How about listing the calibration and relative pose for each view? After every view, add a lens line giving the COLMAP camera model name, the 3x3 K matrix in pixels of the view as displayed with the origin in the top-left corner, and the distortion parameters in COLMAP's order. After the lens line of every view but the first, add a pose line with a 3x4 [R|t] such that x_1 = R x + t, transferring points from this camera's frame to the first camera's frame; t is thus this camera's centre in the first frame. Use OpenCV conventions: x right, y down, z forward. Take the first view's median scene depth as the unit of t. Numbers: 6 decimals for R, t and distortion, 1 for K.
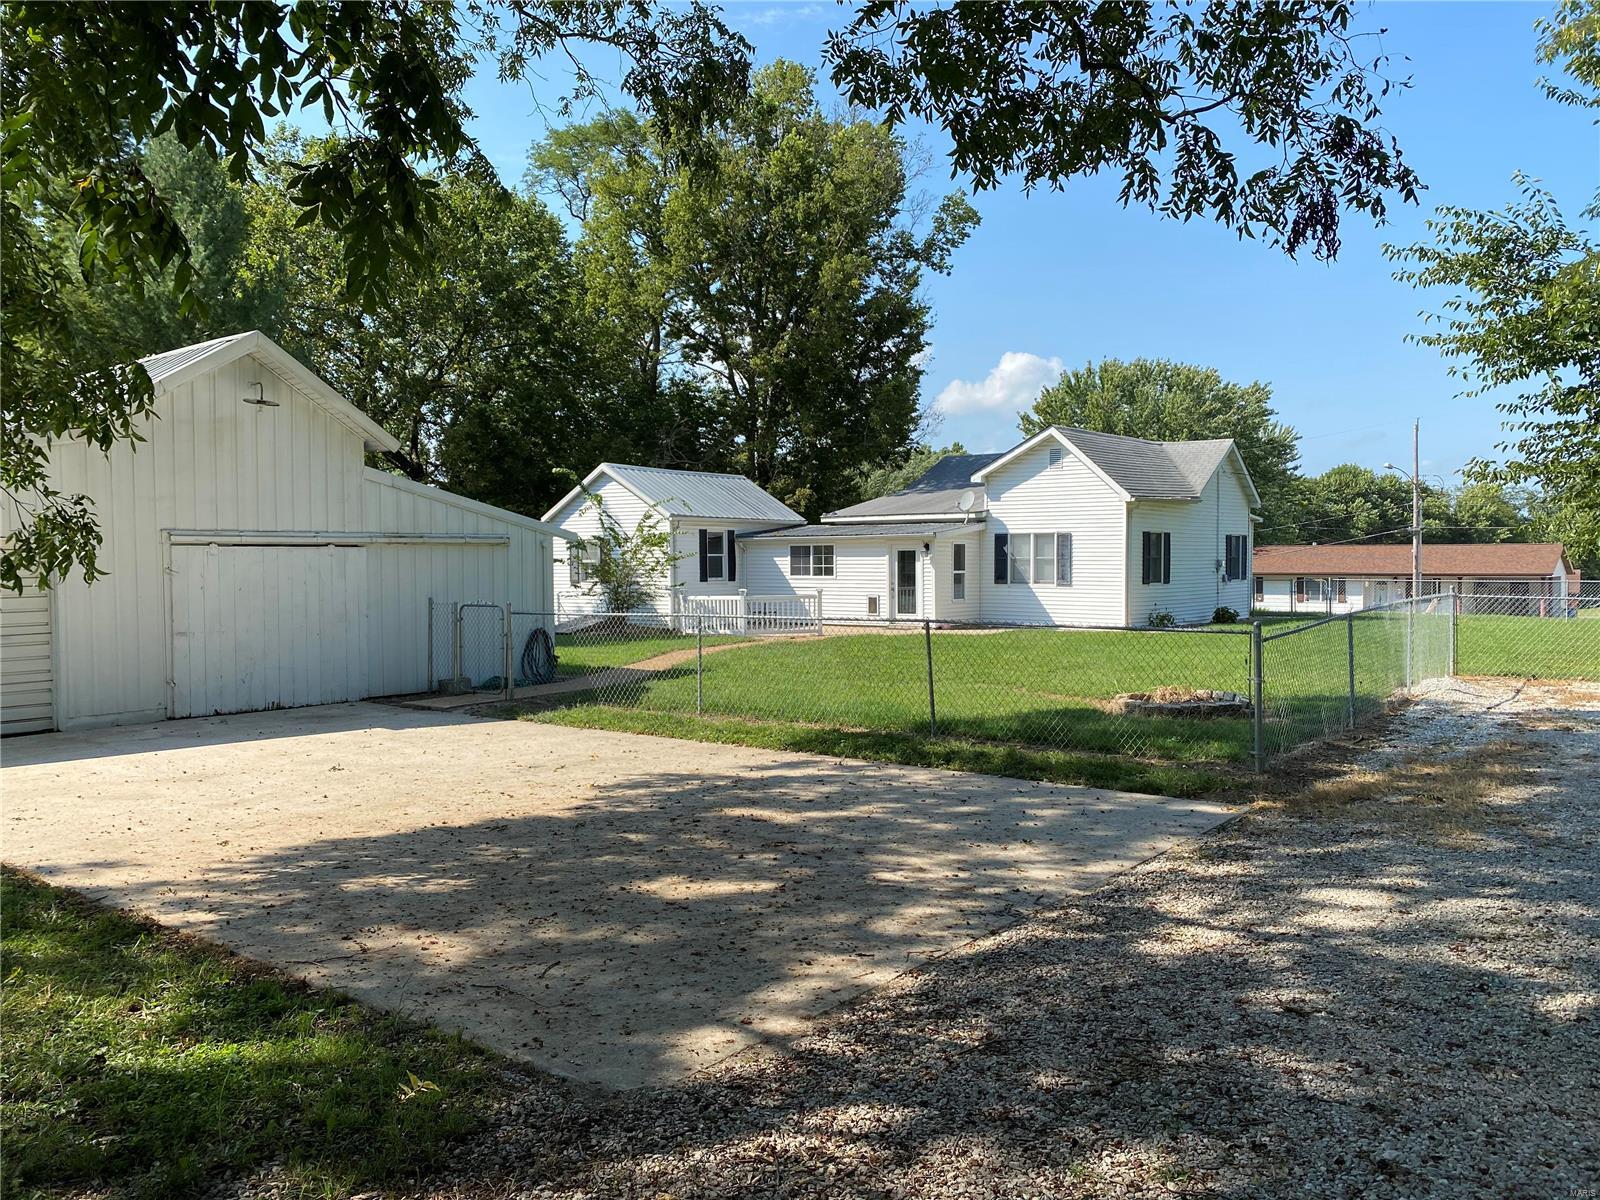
lens RADIAL K [[1229.9, 0, 788.5], [0, 1229.9, 604.7], [0, 0, 1]] dist [0.056289, -0.071090]
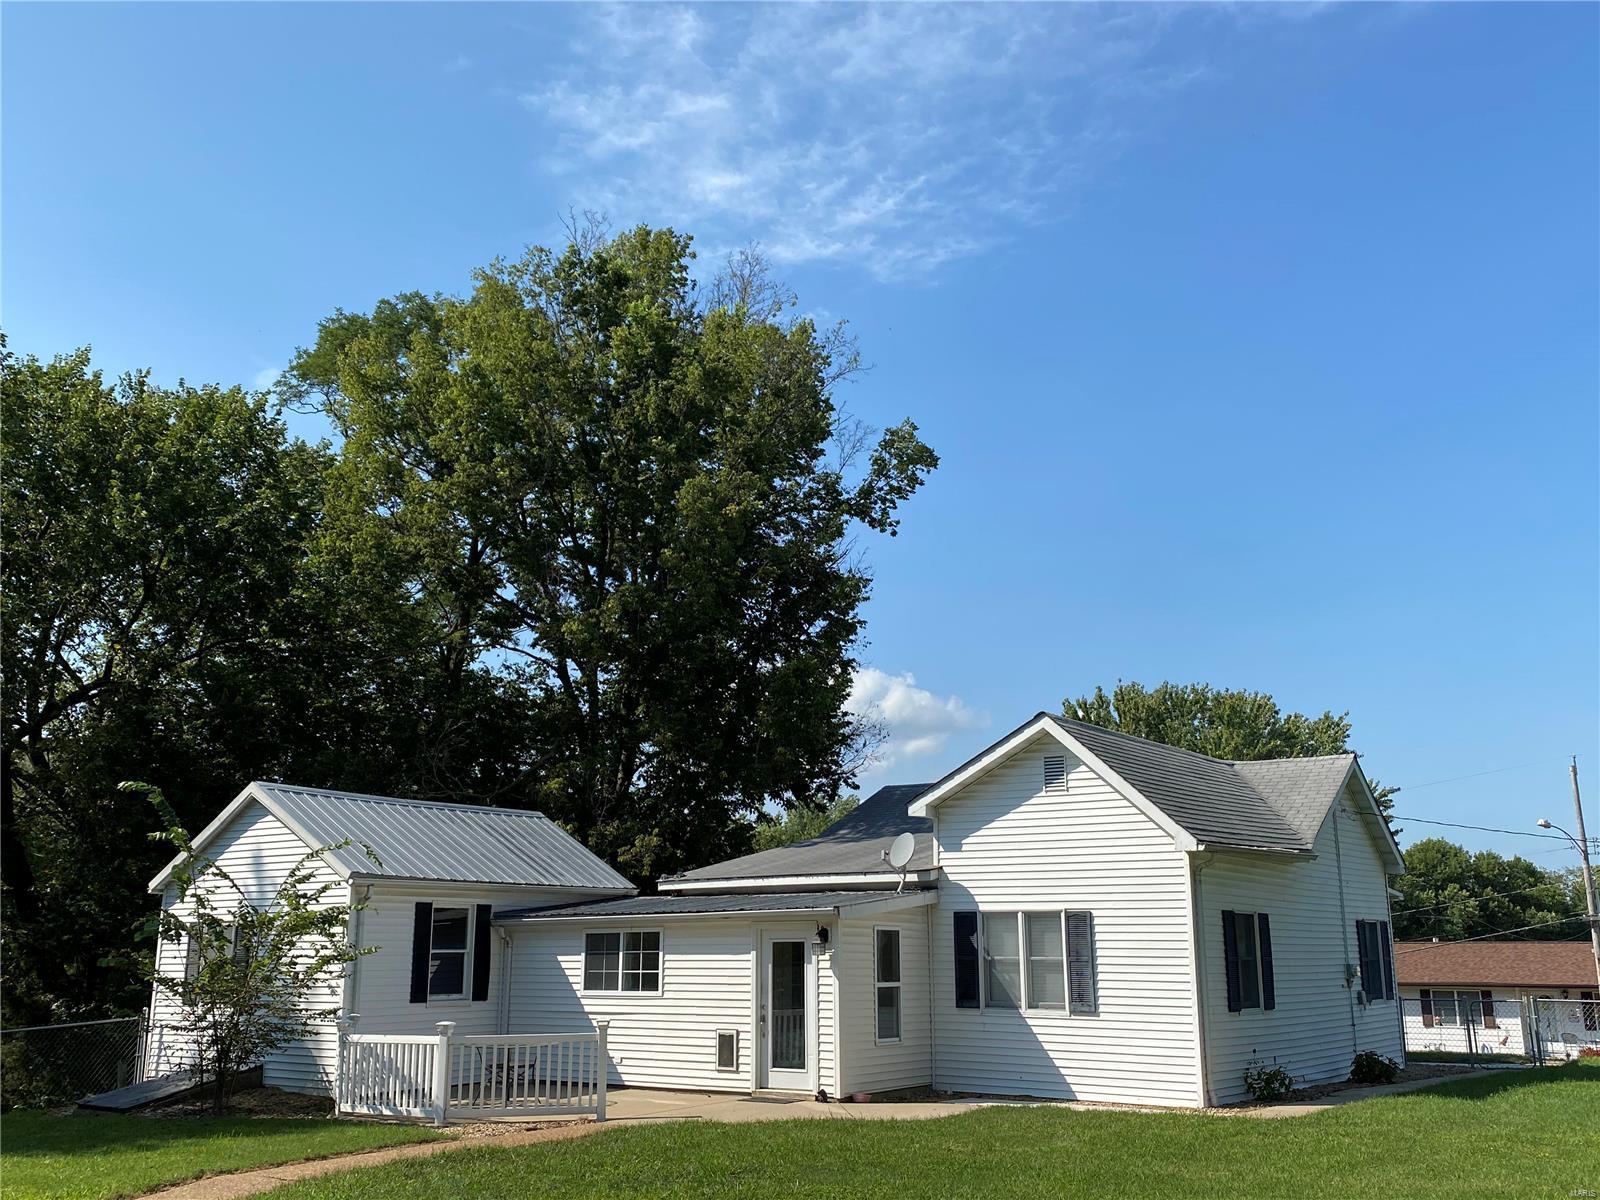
lens RADIAL K [[1465.7, 0, 799.7], [0, 1465.7, 604.4], [0, 0, 1]] dist [0.048513, 0.000000]
pose [[0.999426, 0.011353, 0.031910, 0.074978], [-0.002395, 0.963473, -0.267795, -0.013854], [-0.033785, 0.267565, 0.962947, 0.327931]]
